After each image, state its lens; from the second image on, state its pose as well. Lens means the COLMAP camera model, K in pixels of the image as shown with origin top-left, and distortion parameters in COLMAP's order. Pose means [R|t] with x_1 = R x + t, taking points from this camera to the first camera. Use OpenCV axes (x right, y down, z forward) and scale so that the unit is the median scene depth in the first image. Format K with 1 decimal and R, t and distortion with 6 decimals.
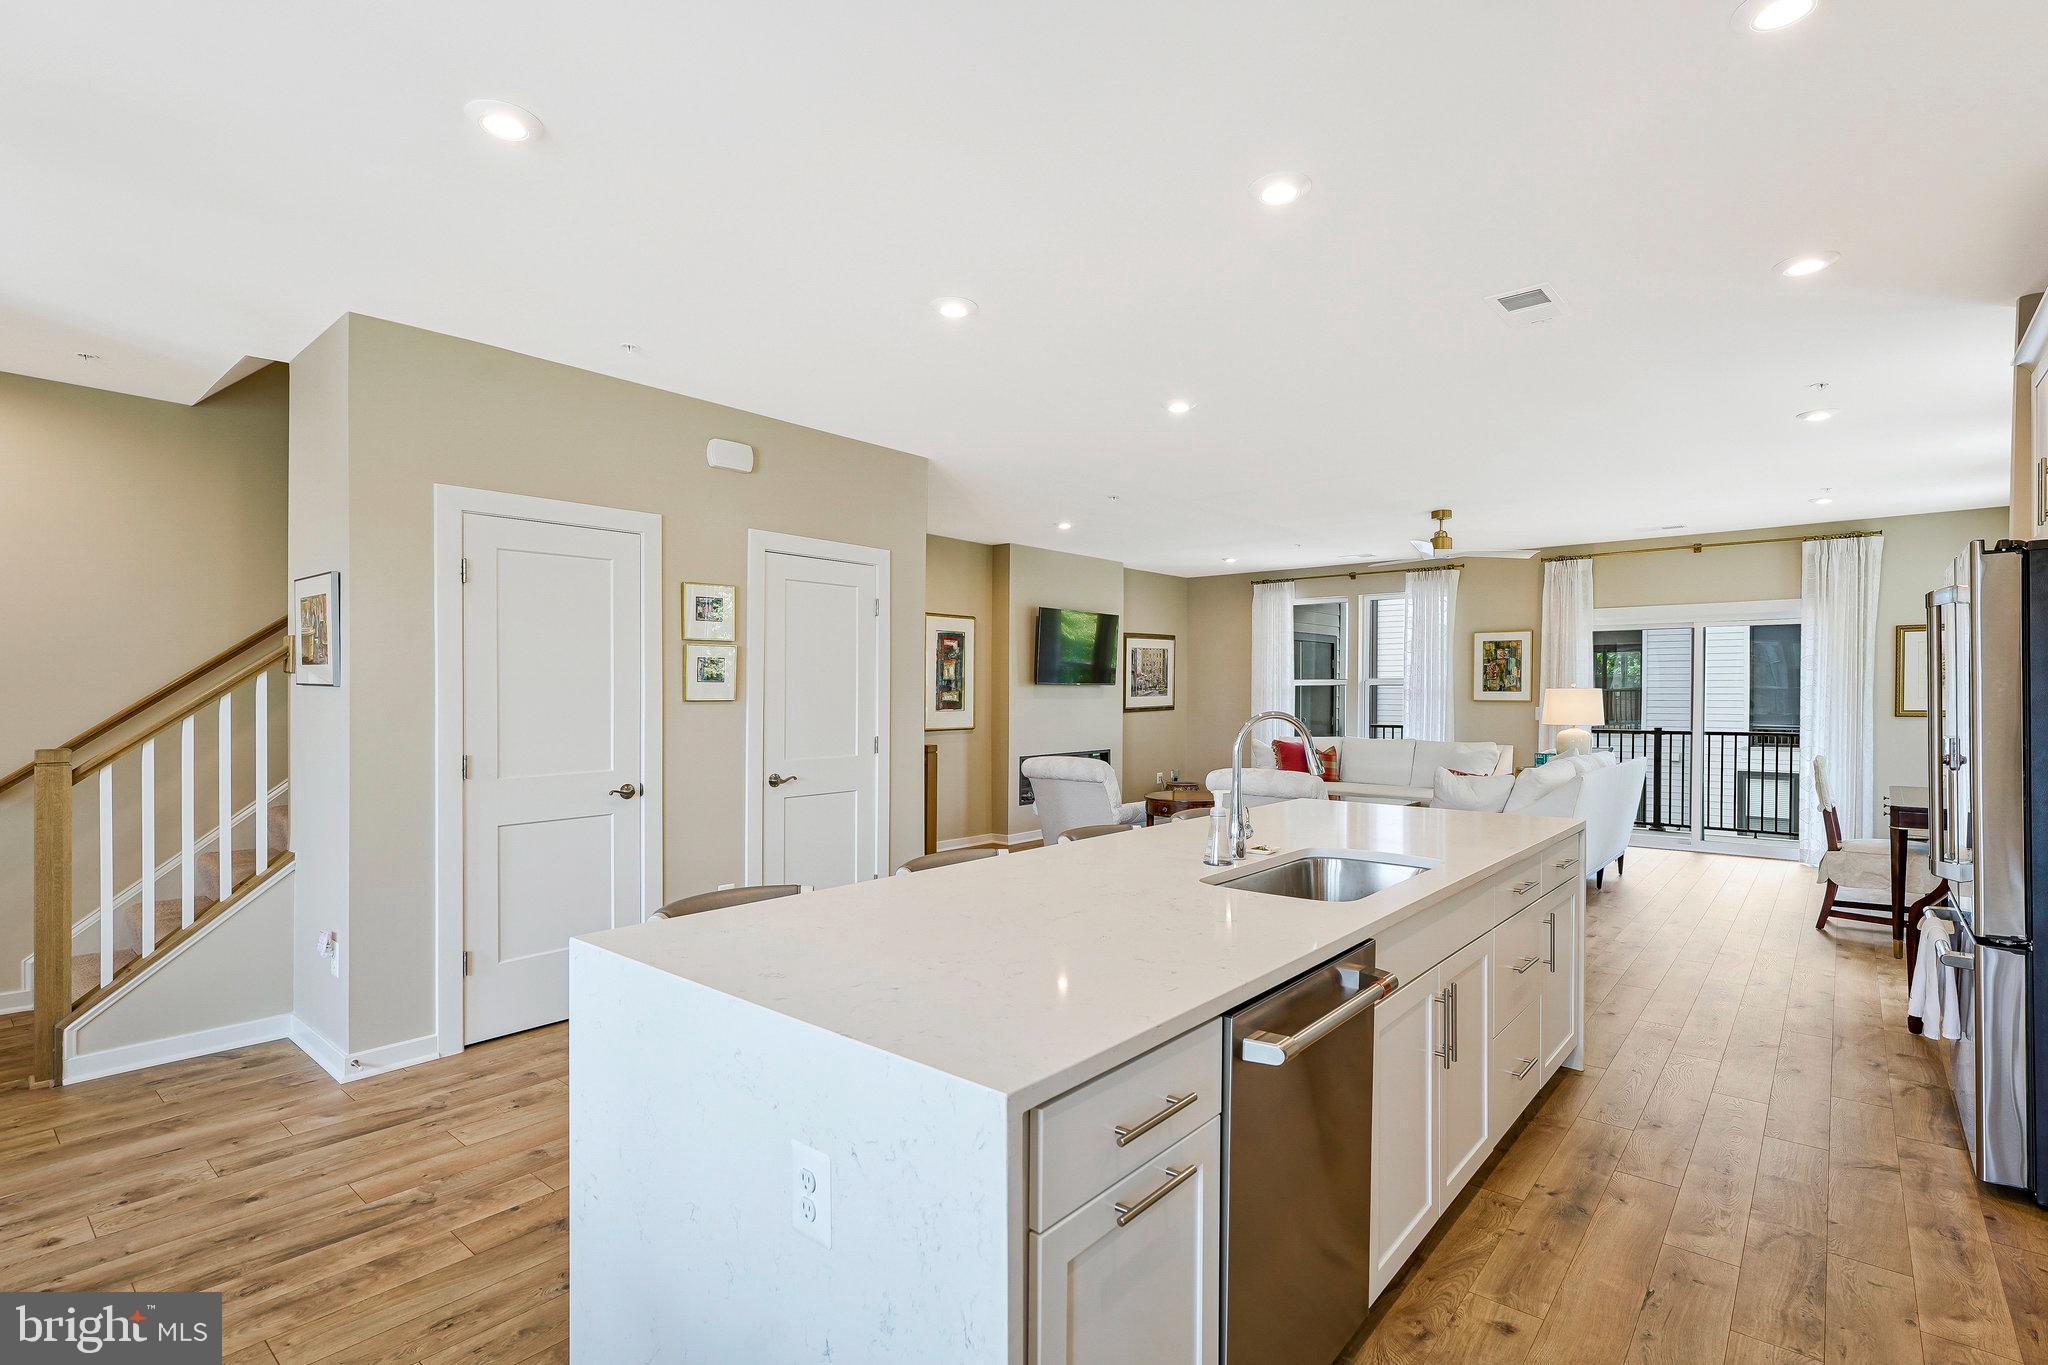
lens RADIAL K [[977.7, 0, 1005.8], [0, 977.7, 700.1], [0, 0, 1]] dist [-0.000489, -0.000084]
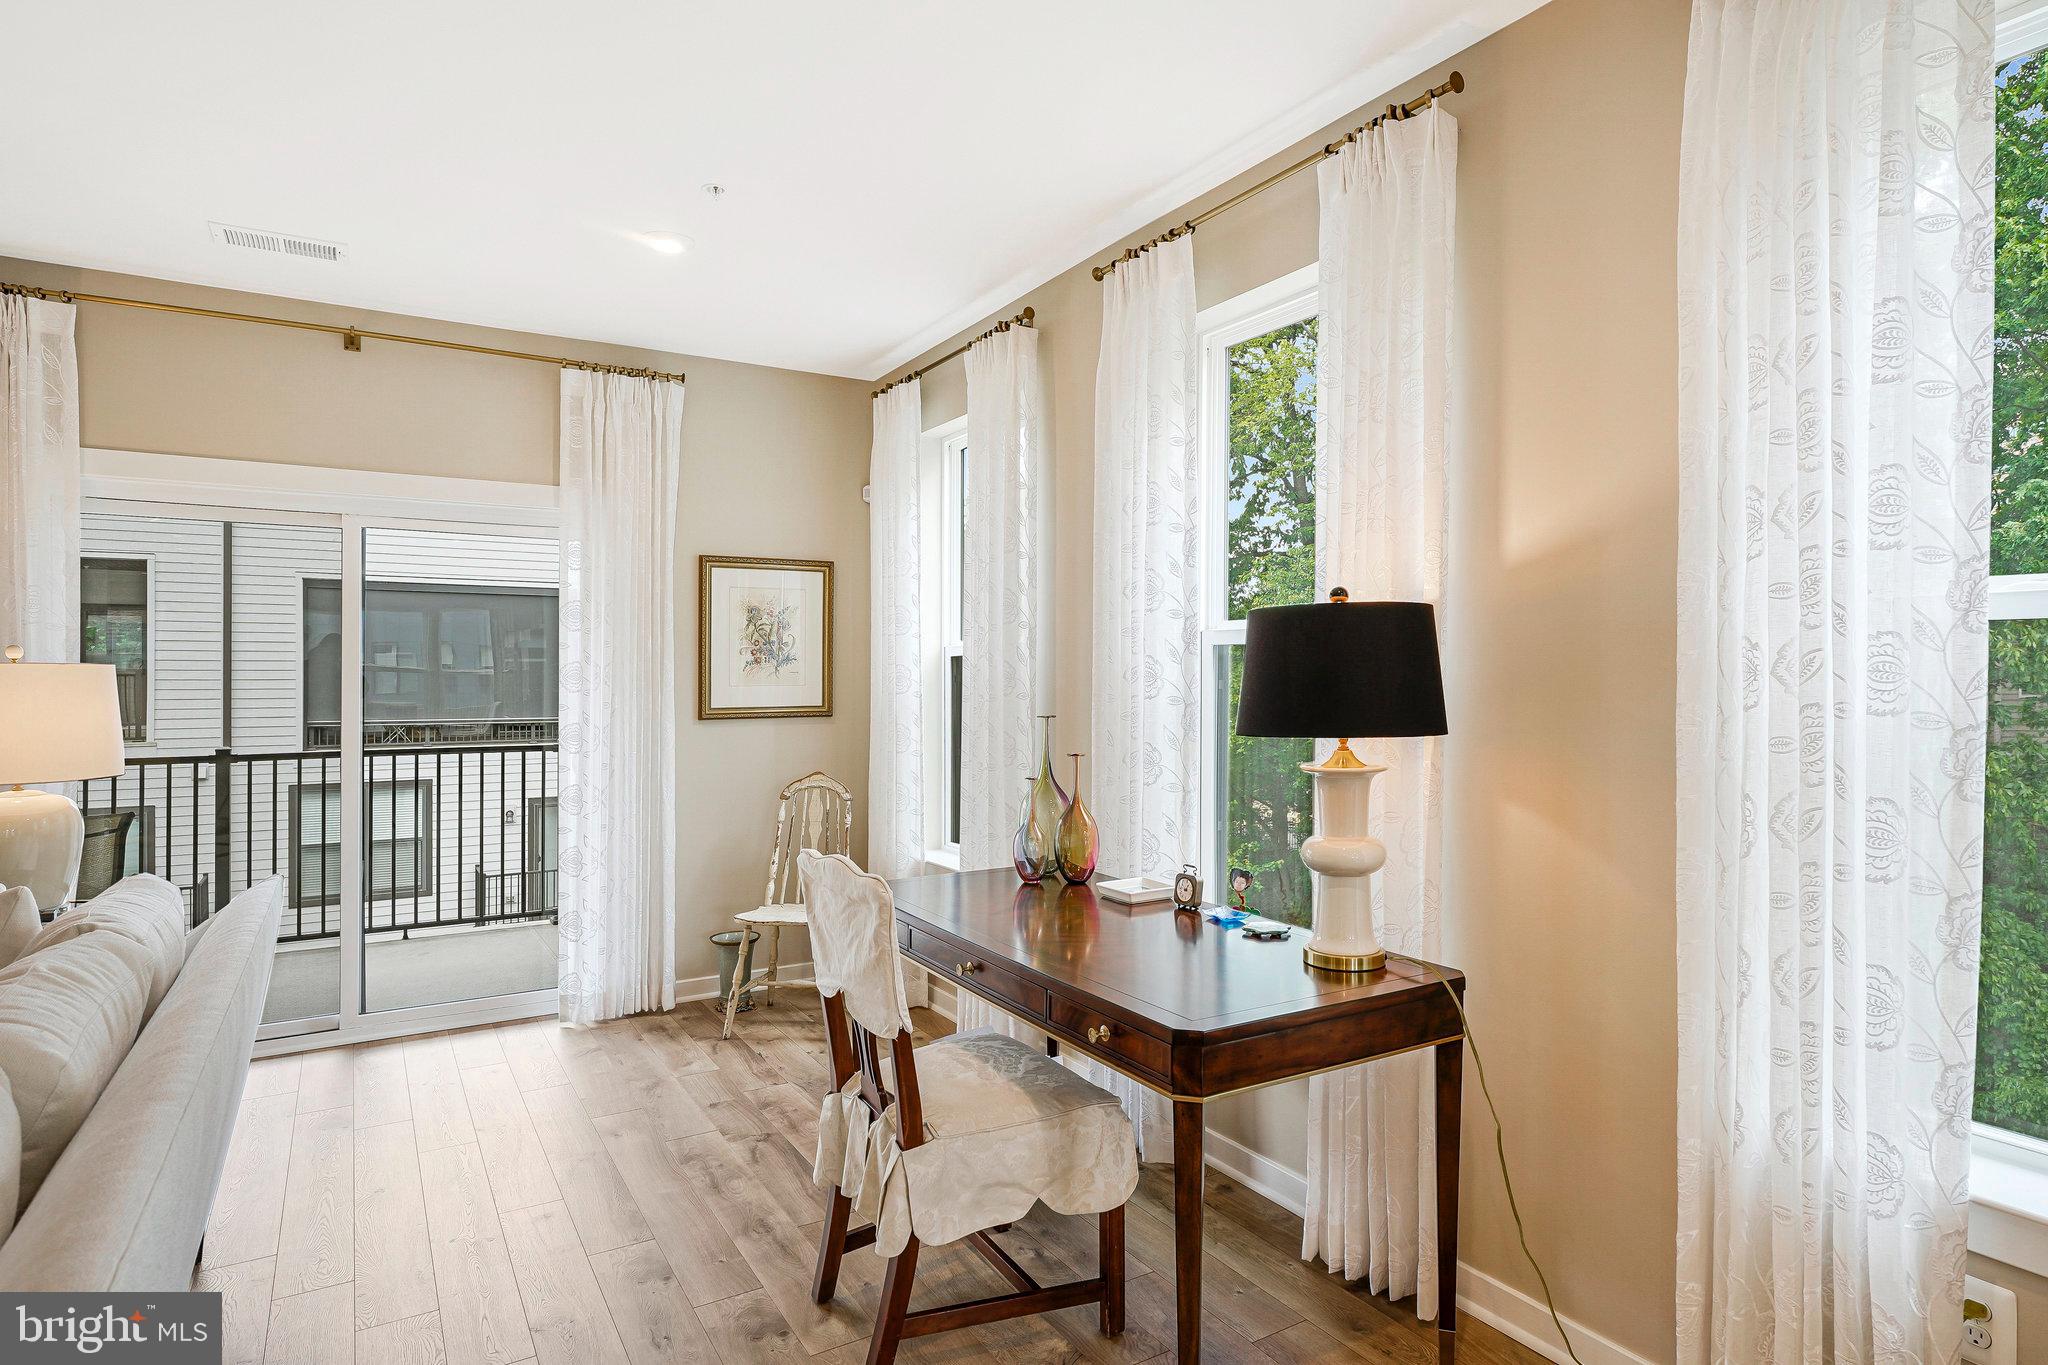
lens RADIAL K [[1107.5, 0, 1021.7], [0, 1107.5, 675.1], [0, 0, 1]] dist [0.000891, -0.000060]
pose [[0.307598, -0.000144, 0.951517, 0.296795], [0.010983, 0.999934, -0.003399, -0.002899], [-0.951453, 0.011496, 0.307579, 0.507077]]
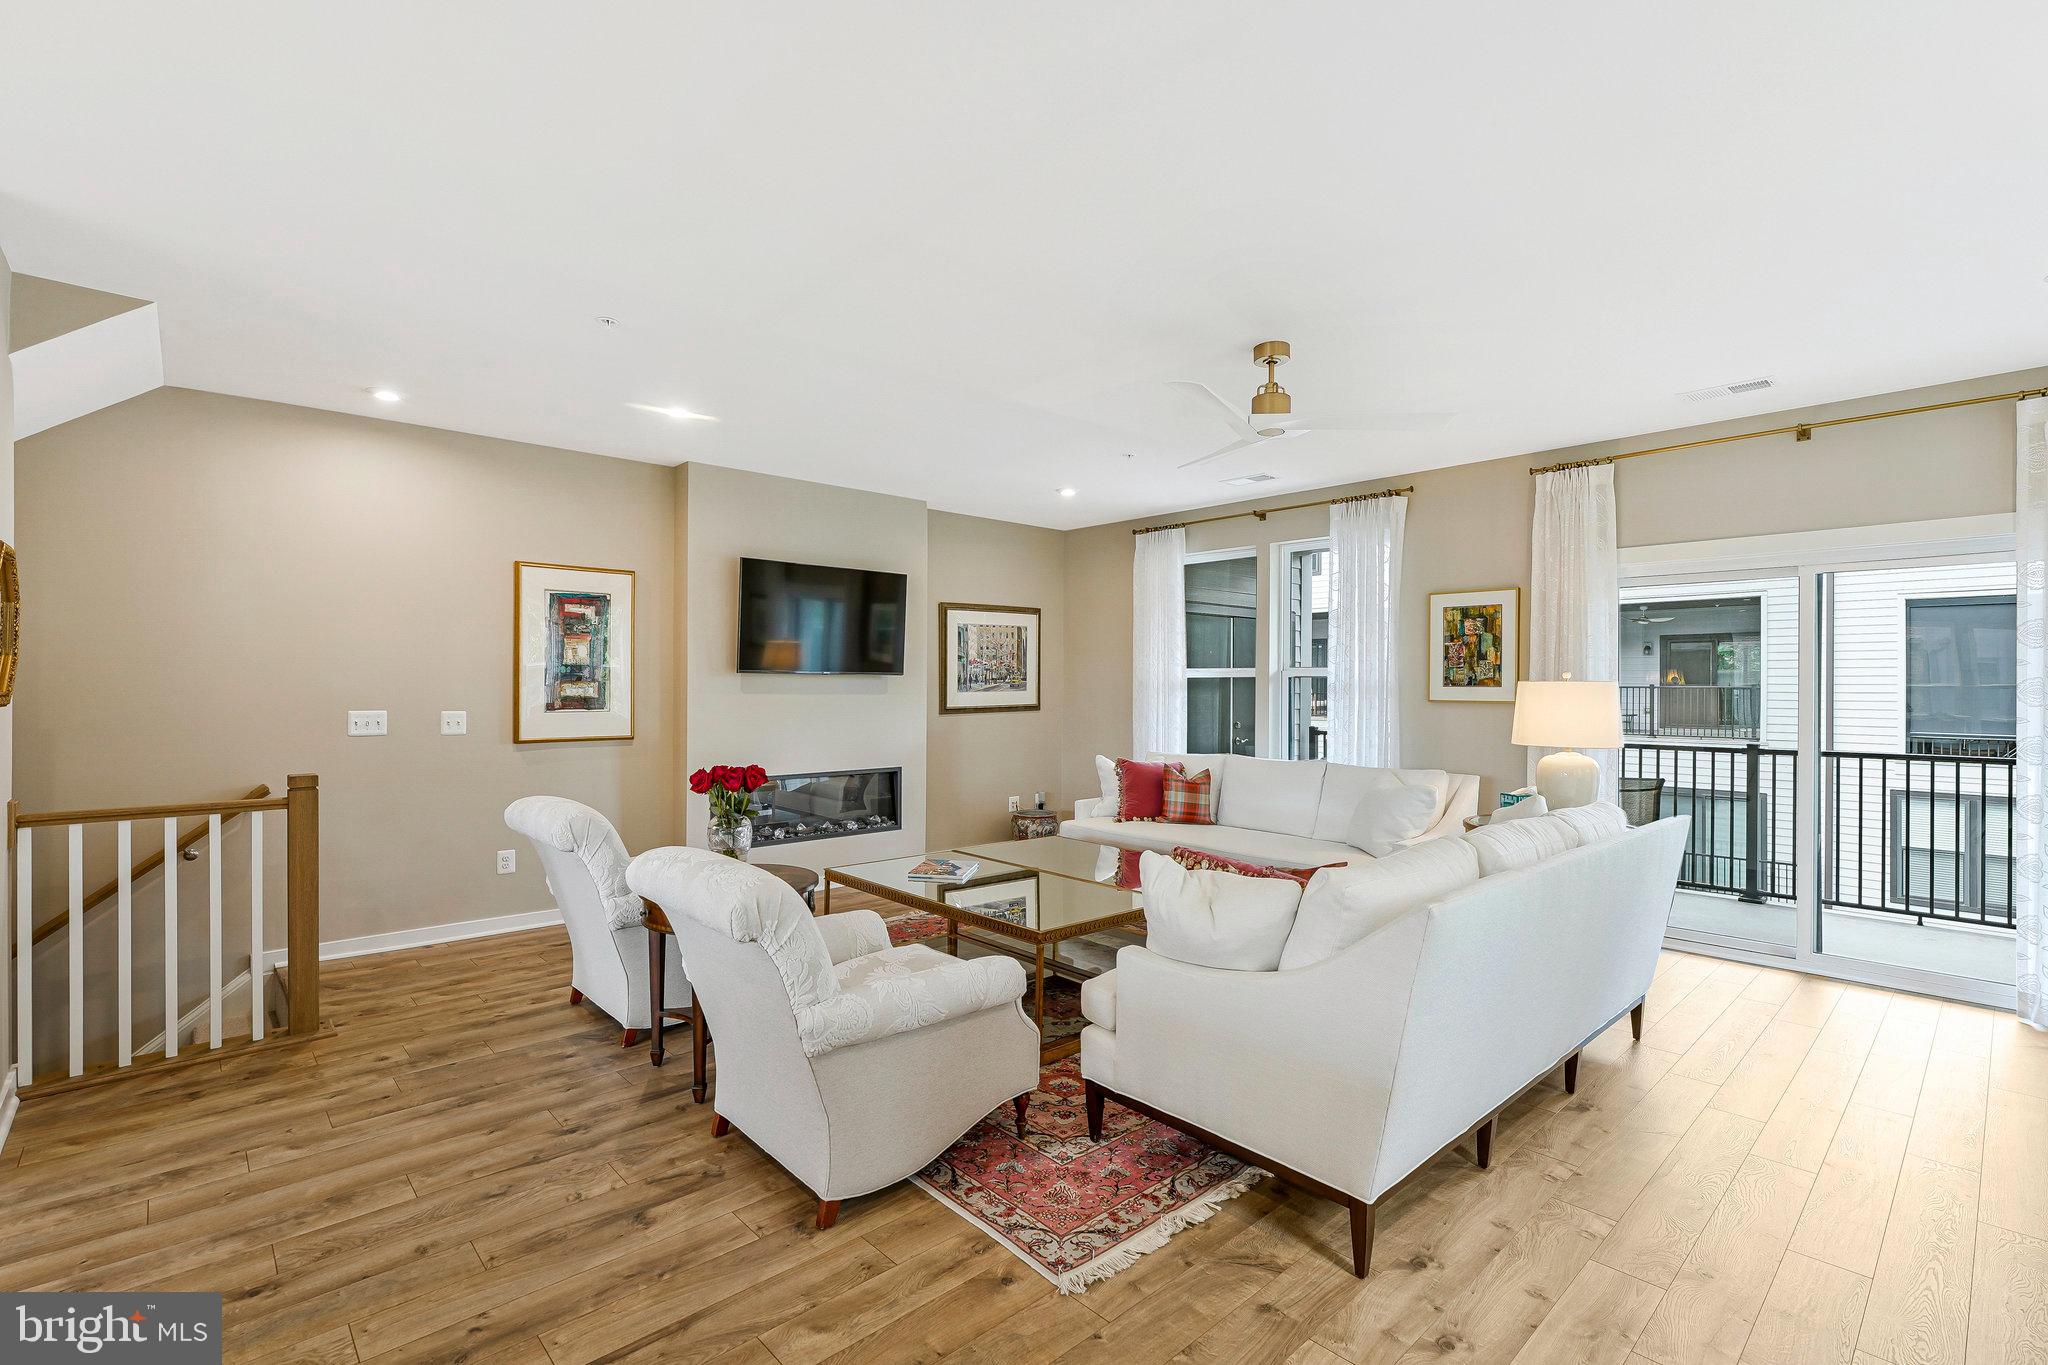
lens RADIAL K [[927.1, 0, 1018.1], [0, 927.1, 681.1], [0, 0, 1]] dist [-0.000566, -0.000219]
pose [[0.993672, 0.004330, -0.112241, 0.282988], [-0.006010, 0.999875, -0.014637, -0.002019], [0.112163, 0.015218, 0.993573, 0.374778]]
